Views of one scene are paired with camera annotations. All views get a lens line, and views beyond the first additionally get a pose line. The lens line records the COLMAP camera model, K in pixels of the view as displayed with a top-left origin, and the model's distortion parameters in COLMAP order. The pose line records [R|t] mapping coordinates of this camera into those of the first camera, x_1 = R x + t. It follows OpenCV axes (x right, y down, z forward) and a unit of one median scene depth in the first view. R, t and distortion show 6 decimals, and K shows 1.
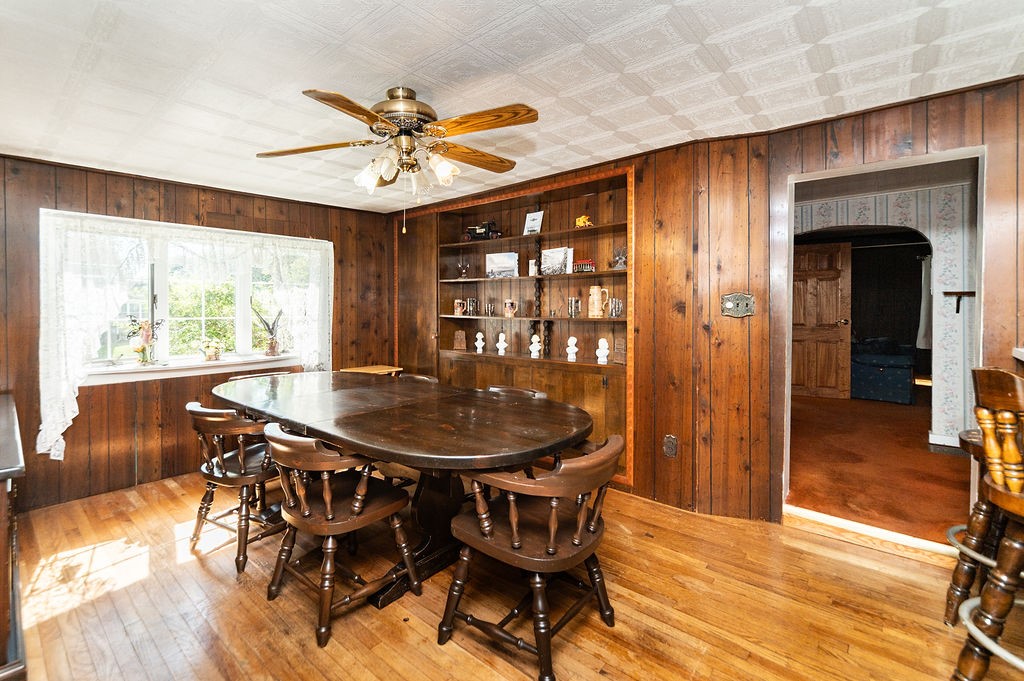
lens RADIAL K [[500.5, 0, 509.9], [0, 500.5, 311.3], [0, 0, 1]] dist [-0.002450, -0.000336]
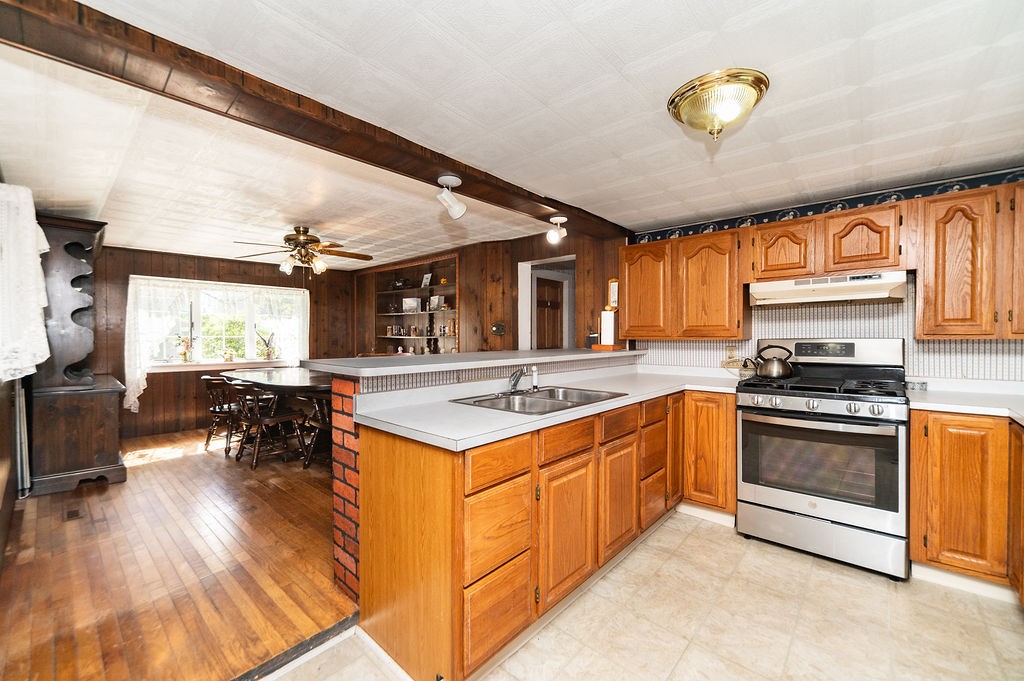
lens RADIAL K [[403.1, 0, 512.0], [0, 403.1, 340.5], [0, 0, 1]] dist [0.001437, 0.000121]
pose [[0.999621, 0.003756, 0.027259, 0.310948], [-0.003892, 0.999980, 0.004913, 0.016845], [-0.027240, -0.005017, 0.999616, -0.369053]]
